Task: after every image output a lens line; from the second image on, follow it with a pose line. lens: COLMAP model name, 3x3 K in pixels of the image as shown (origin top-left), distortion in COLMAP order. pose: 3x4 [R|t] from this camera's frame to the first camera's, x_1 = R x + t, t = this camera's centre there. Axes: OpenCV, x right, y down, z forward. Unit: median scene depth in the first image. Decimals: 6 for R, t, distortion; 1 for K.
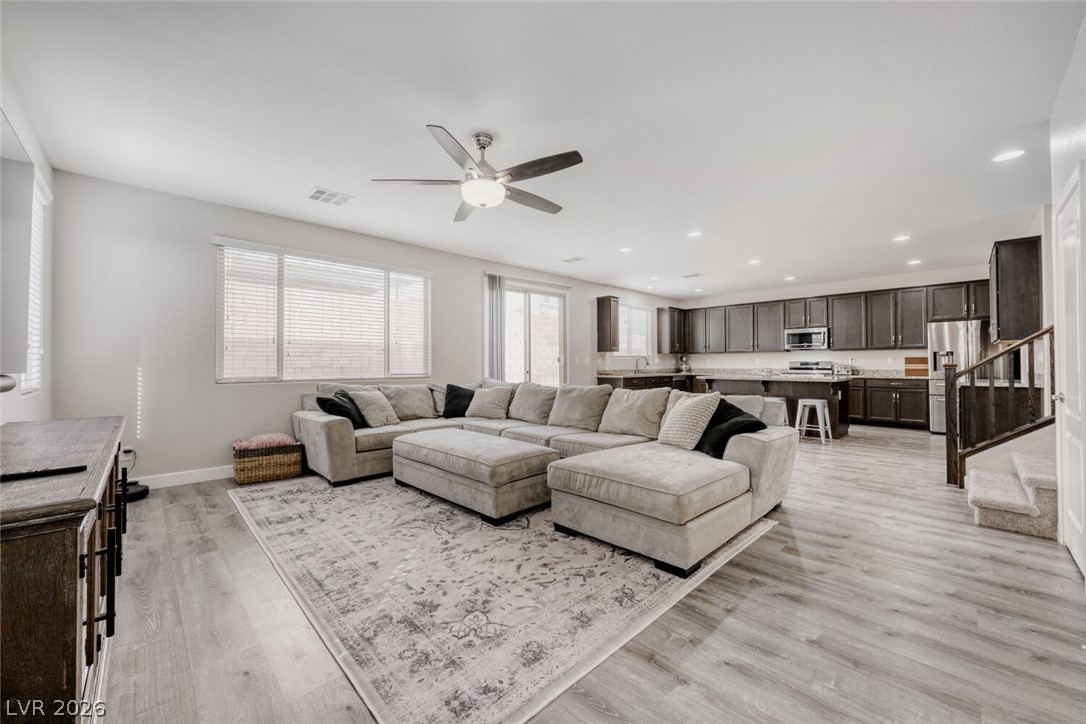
lens RADIAL K [[423.4, 0, 543.9], [0, 423.4, 360.4], [0, 0, 1]] dist [-0.010665, 0.001971]
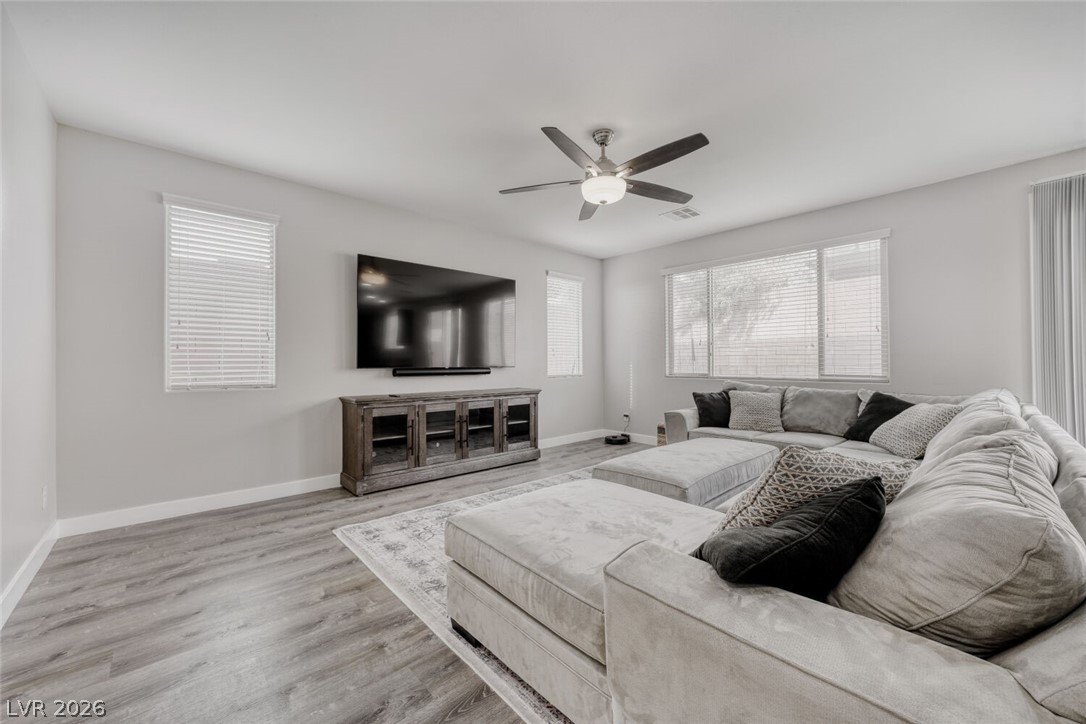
lens RADIAL K [[423.4, 0, 533.8], [0, 423.4, 358.1], [0, 0, 1]] dist [-0.010665, 0.001971]
pose [[-0.051442, -0.010420, -0.998622, 0.347113], [0.010461, 0.999885, -0.010973, 0.002428], [0.998621, -0.011011, -0.051327, 0.364929]]
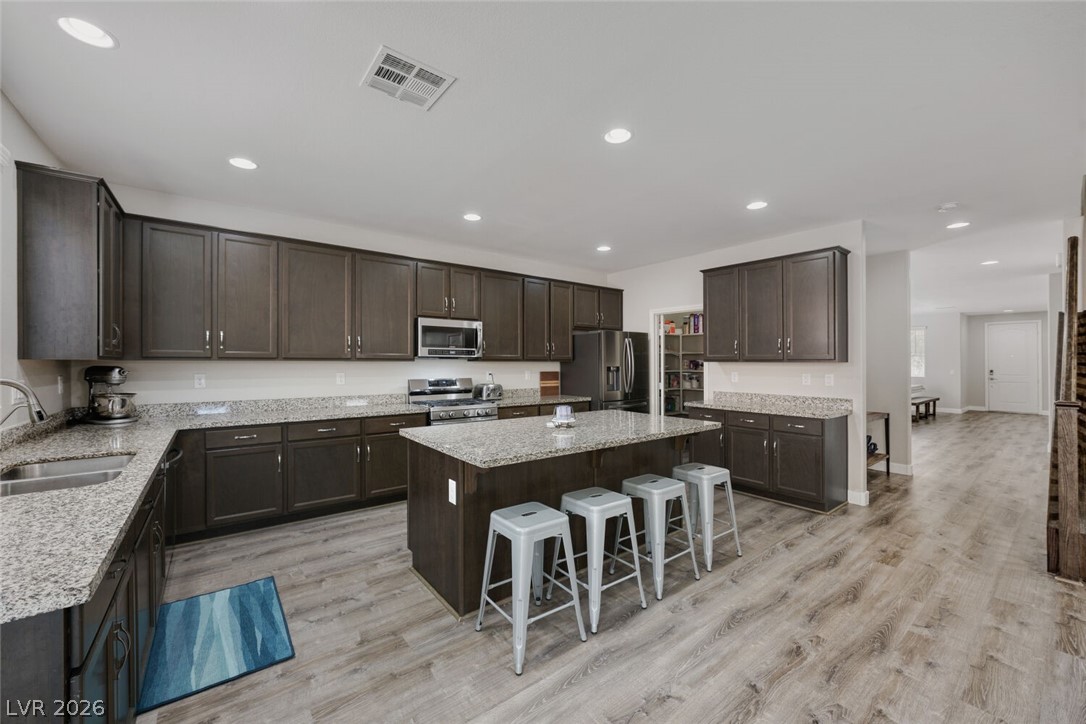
lens RADIAL K [[423.4, 0, 540.7], [0, 423.4, 364.2], [0, 0, 1]] dist [-0.010665, 0.001971]
pose [[0.119072, 0.001152, 0.992885, 0.106479], [-0.011704, 0.999931, 0.000243, -0.022015], [-0.992817, -0.011649, 0.119077, 0.937584]]
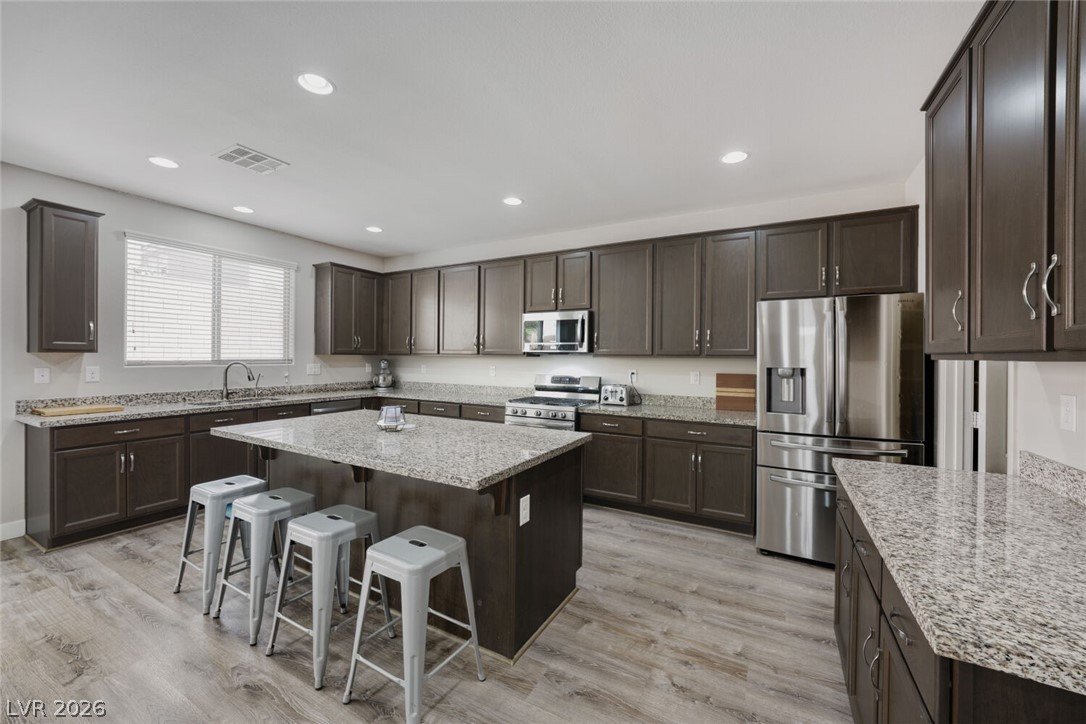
lens RADIAL K [[423.4, 0, 538.5], [0, 423.4, 358.3], [0, 0, 1]] dist [-0.010665, 0.001971]
pose [[0.960768, 0.011013, 0.277136, 0.529460], [-0.014631, 0.999833, 0.010988, -0.028676], [-0.276969, -0.014612, 0.960768, 0.591360]]
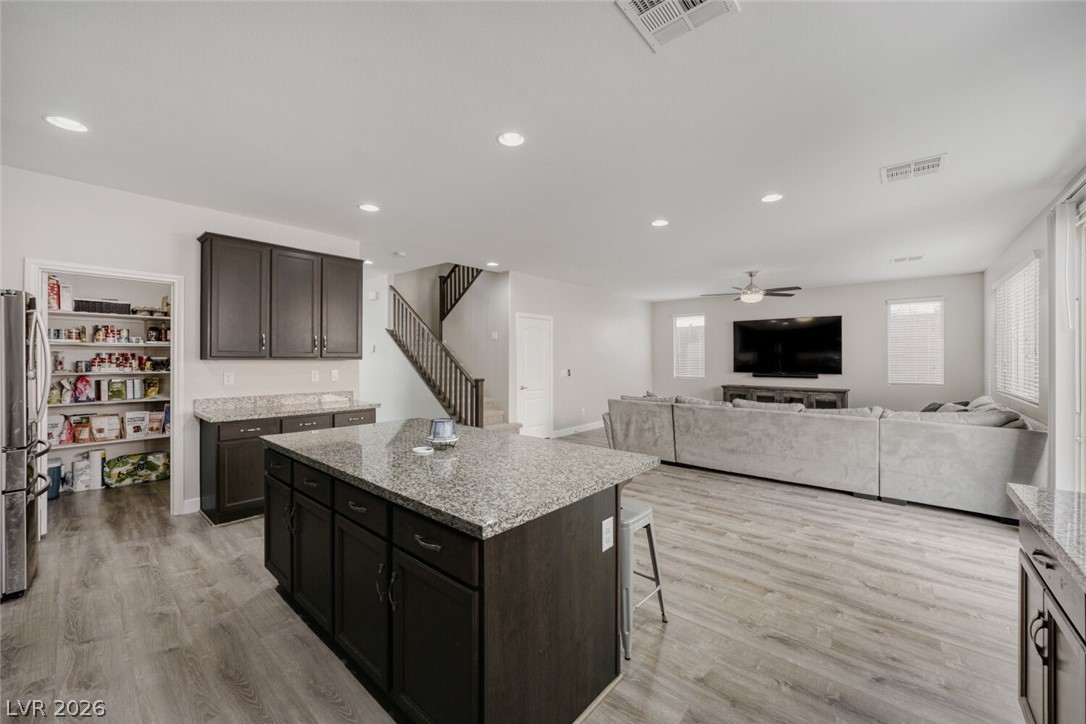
lens RADIAL K [[423.4, 0, 541.1], [0, 423.4, 359.7], [0, 0, 1]] dist [-0.010665, 0.001971]
pose [[-0.996620, 0.001604, -0.082135, 0.465087], [0.001827, 0.999995, -0.002637, -0.026283], [0.082131, -0.002778, -0.996618, 1.272060]]
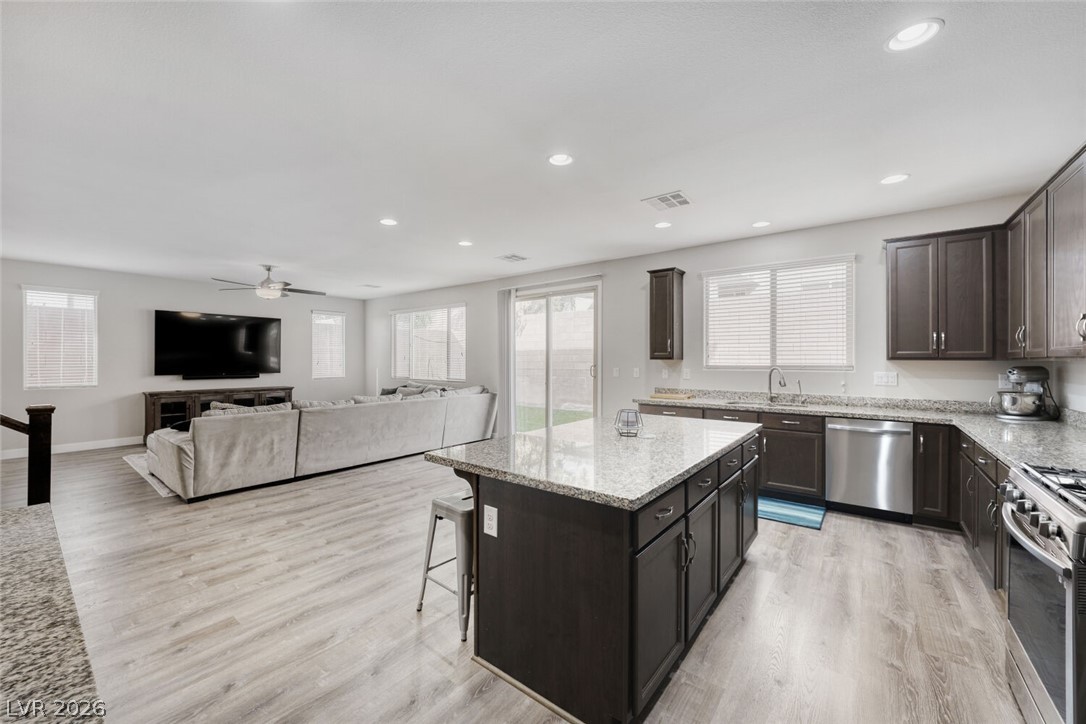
lens RADIAL K [[423.4, 0, 538.5], [0, 423.4, 359.1], [0, 0, 1]] dist [-0.010665, 0.001971]
pose [[0.120503, 0.001622, -0.992712, 0.848950], [0.005735, 0.999981, 0.002330, -0.026771], [0.992696, -0.005974, 0.120492, 0.846137]]
